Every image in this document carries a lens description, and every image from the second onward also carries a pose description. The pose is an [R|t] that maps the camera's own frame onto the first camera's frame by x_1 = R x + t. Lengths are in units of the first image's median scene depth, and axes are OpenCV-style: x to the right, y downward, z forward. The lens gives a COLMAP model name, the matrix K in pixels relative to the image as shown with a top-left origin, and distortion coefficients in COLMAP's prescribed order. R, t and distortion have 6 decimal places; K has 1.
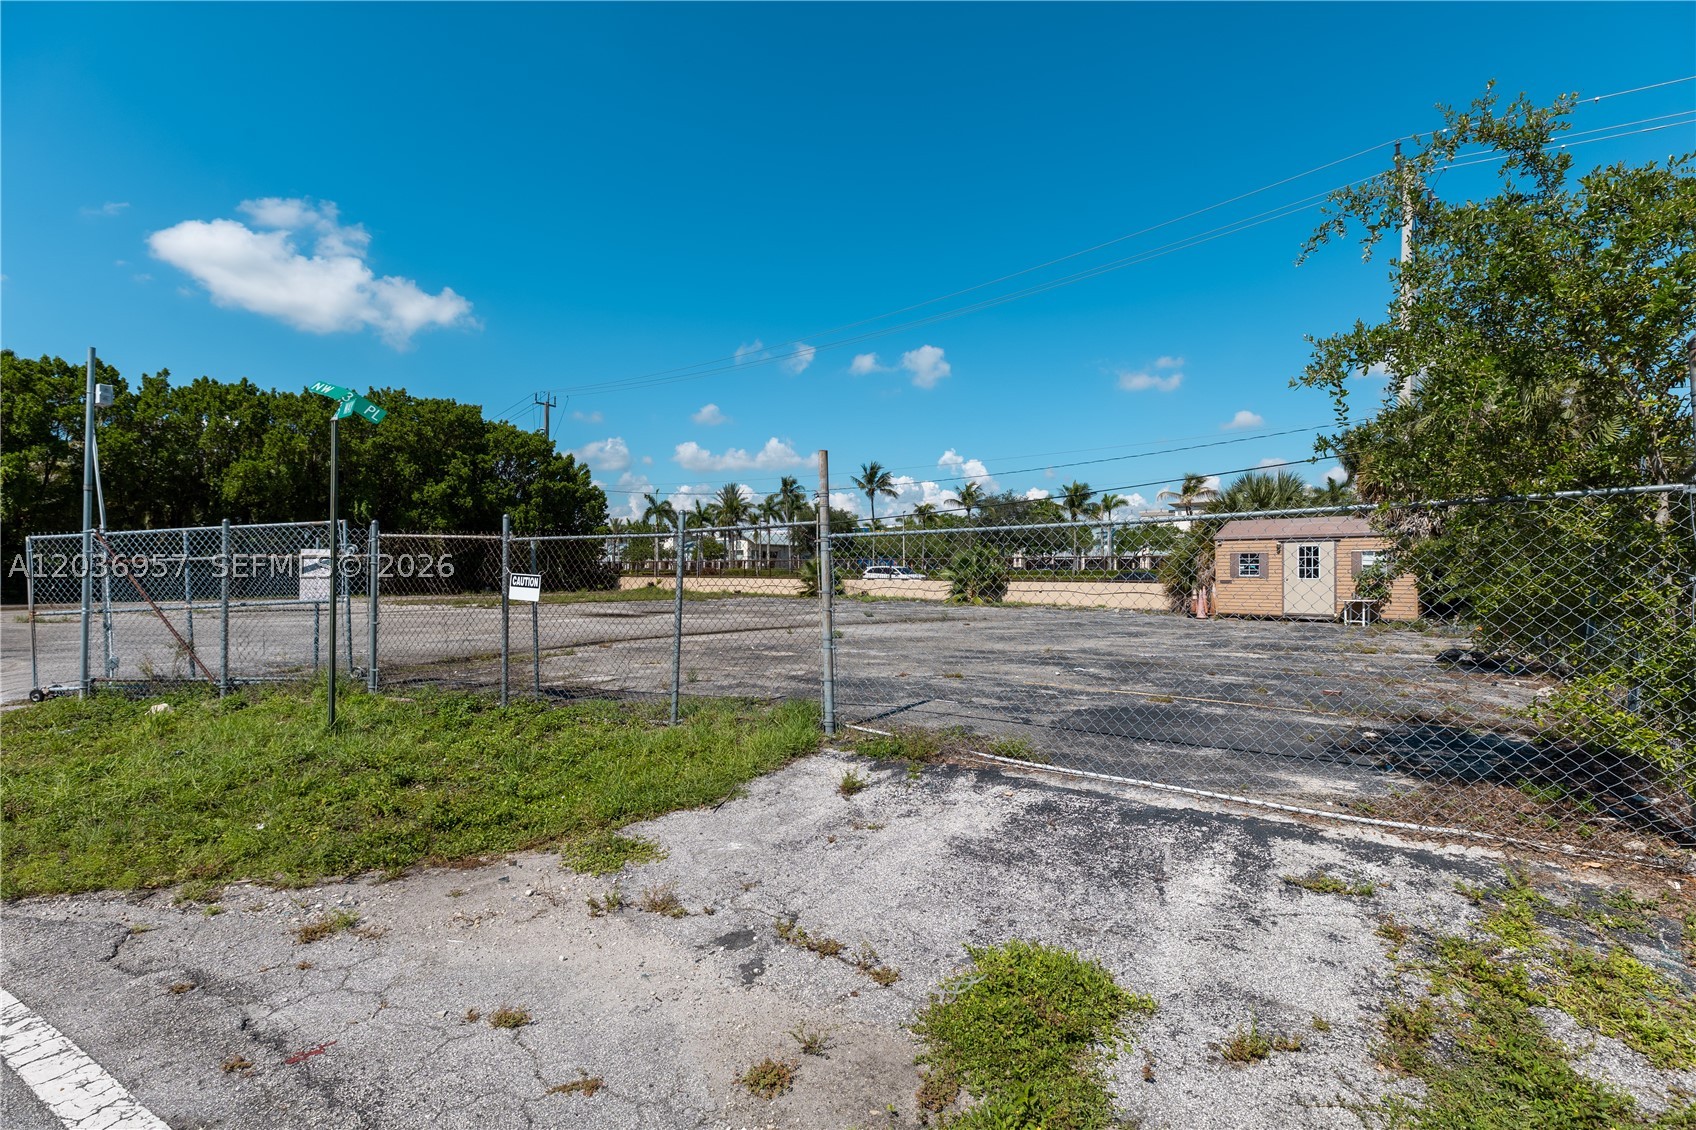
lens RADIAL K [[761.2, 0, 855.7], [0, 761.2, 569.2], [0, 0, 1]] dist [0.000010, -0.000003]
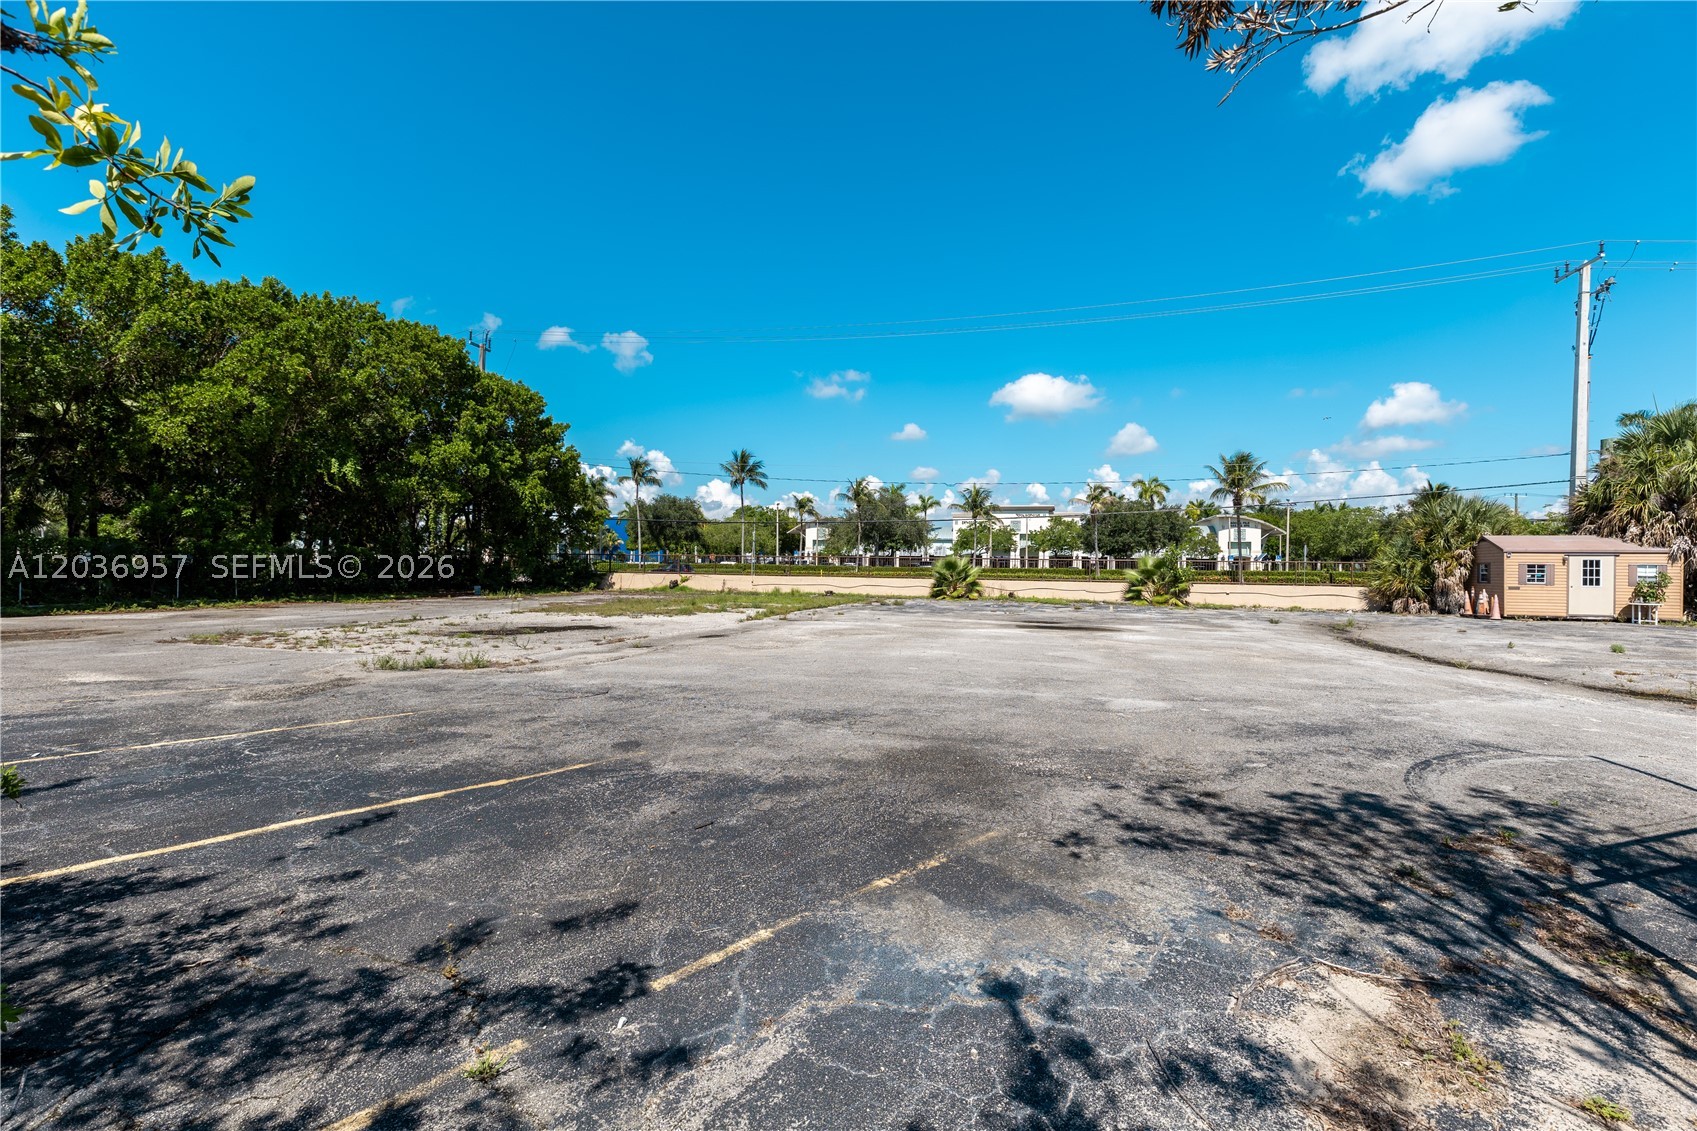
lens RADIAL K [[764.4, 0, 855.9], [0, 764.4, 560.5], [0, 0, 1]] dist [0.004464, 0.000294]
pose [[0.909703, 0.014397, 0.415011, -0.504220], [-0.013483, 0.999896, -0.005133, -0.003337], [-0.415041, -0.000926, 0.909802, 0.188661]]
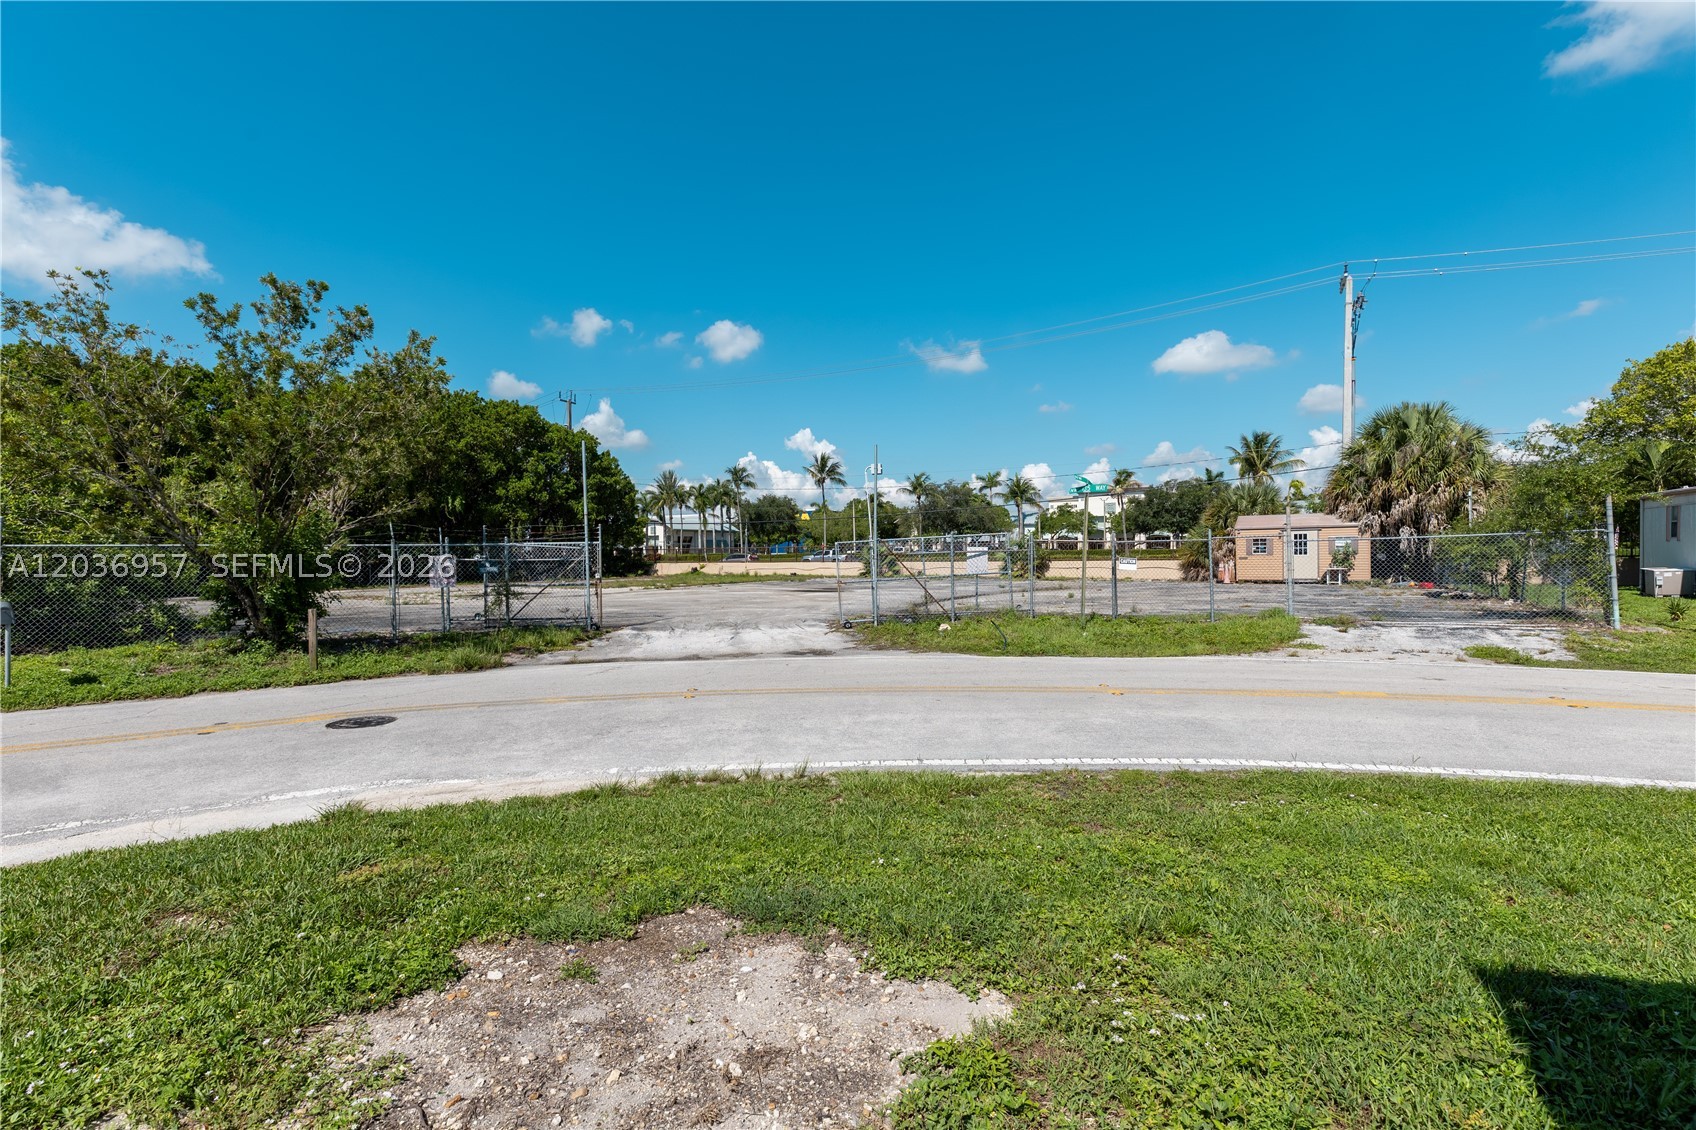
lens RADIAL K [[779.1, 0, 848.0], [0, 779.1, 565.0], [0, 0, 1]] dist [0.001145, 0.000017]
pose [[0.984841, -0.016463, 0.172675, -0.283809], [0.013623, 0.999752, 0.017619, -0.003749], [-0.172922, -0.015000, 0.984821, -0.187543]]
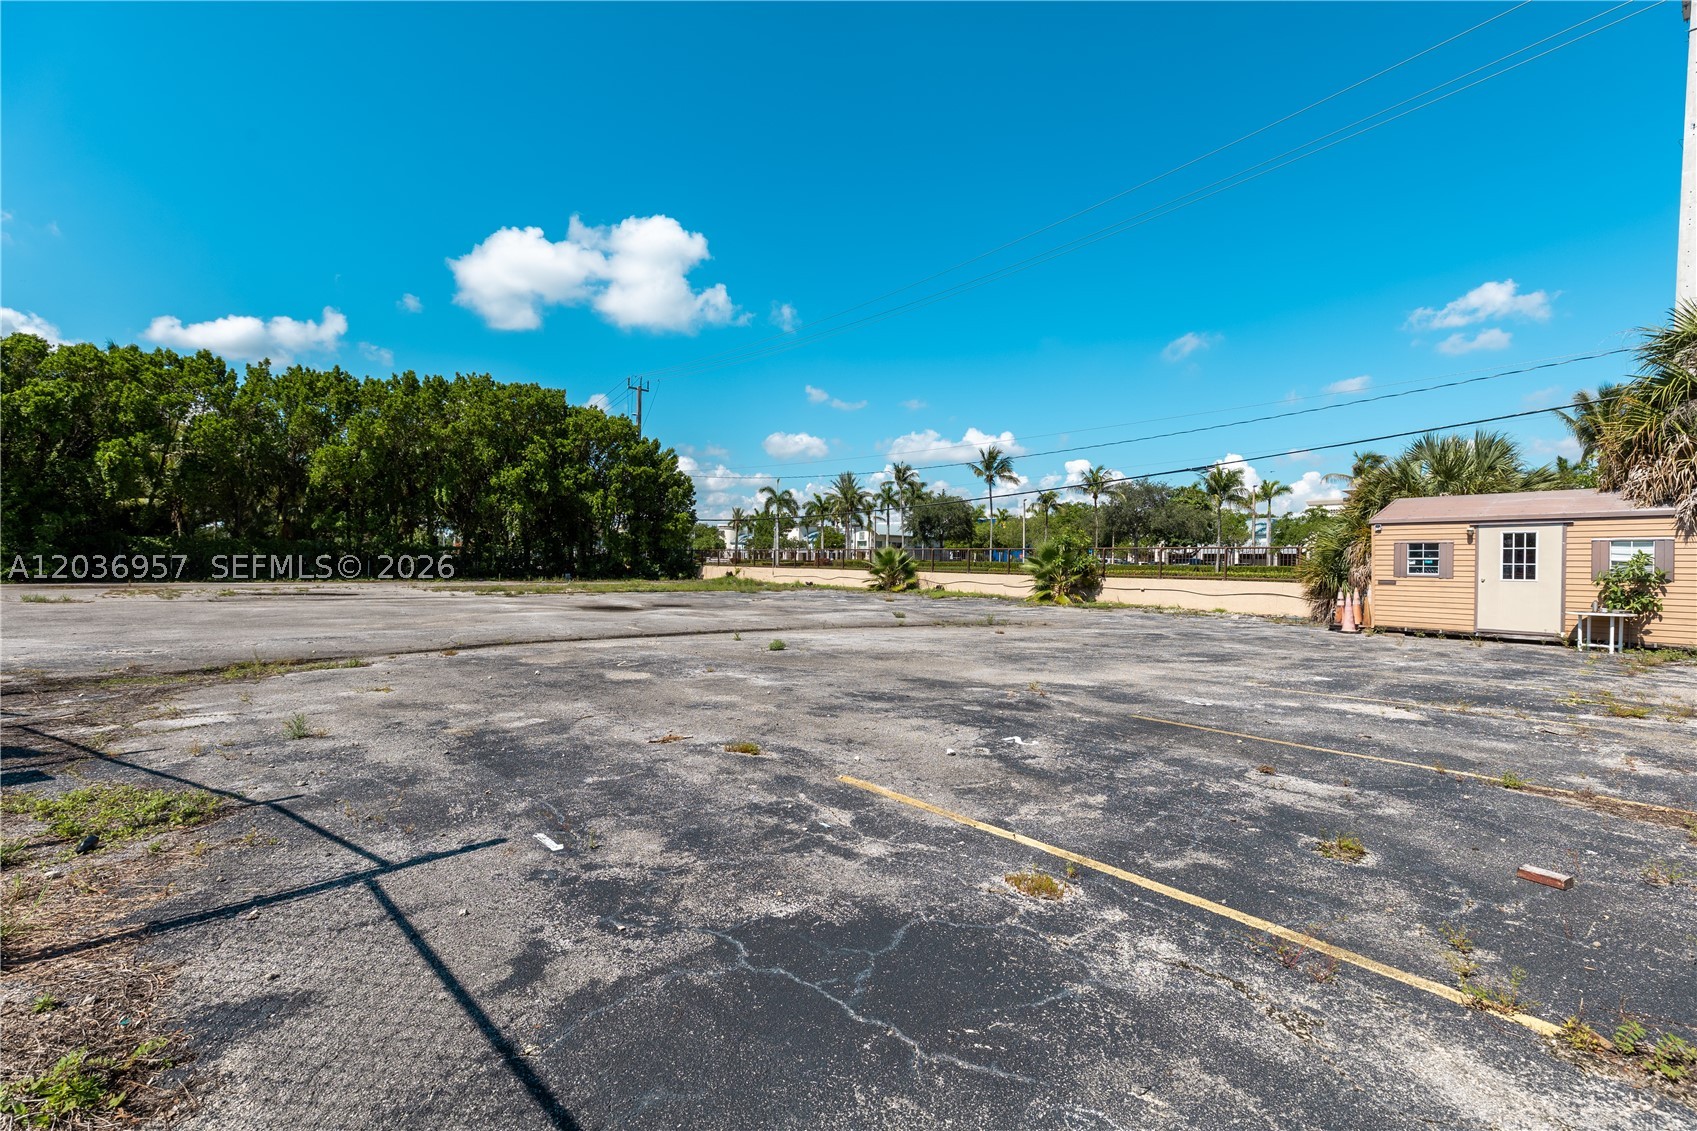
lens RADIAL K [[764.4, 0, 855.9], [0, 764.4, 560.5], [0, 0, 1]] dist [0.004464, 0.000294]
pose [[0.982937, 0.012677, -0.183507, 0.069485], [-0.012926, 0.999916, -0.000162, 0.001338], [0.183490, 0.002531, 0.983018, 0.108907]]
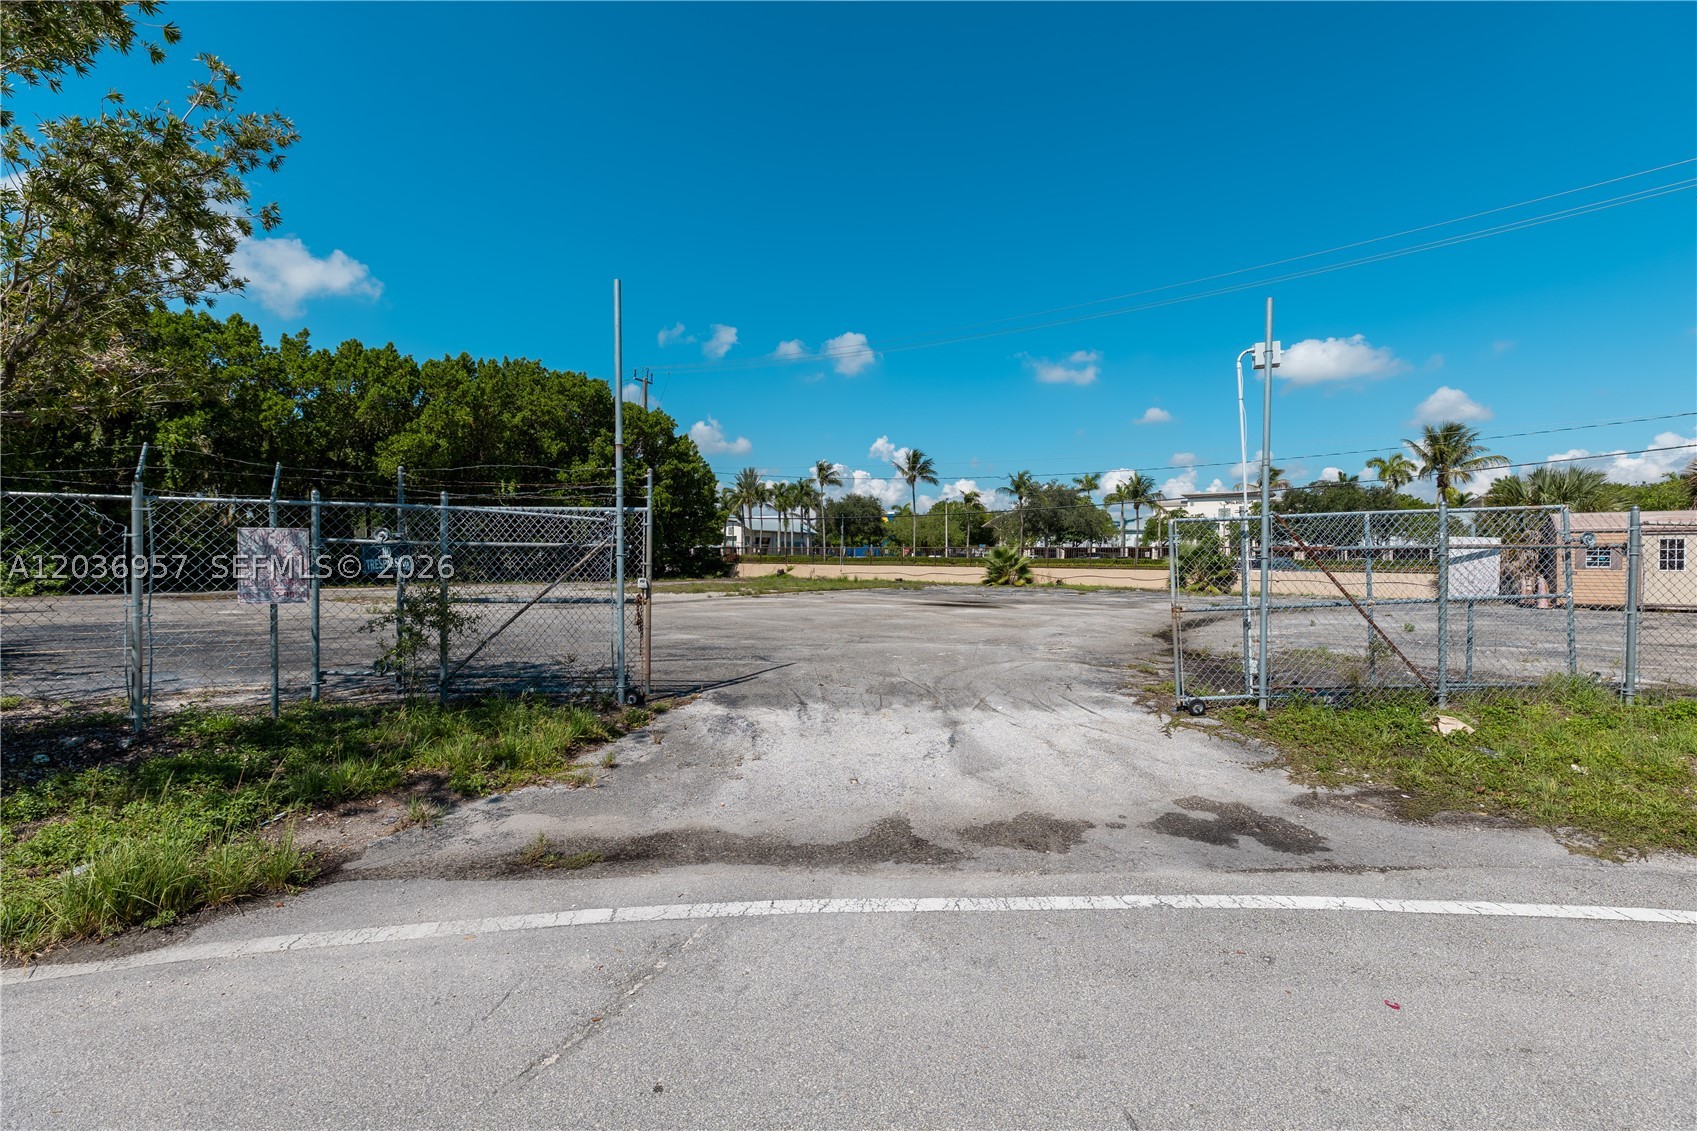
lens RADIAL K [[764.4, 0, 855.9], [0, 764.4, 560.5], [0, 0, 1]] dist [0.004464, 0.000294]
pose [[0.995635, 0.006030, 0.093140, -0.307356], [-0.006537, 0.999965, 0.005136, 0.000389], [-0.093106, -0.005723, 0.995640, 0.033825]]
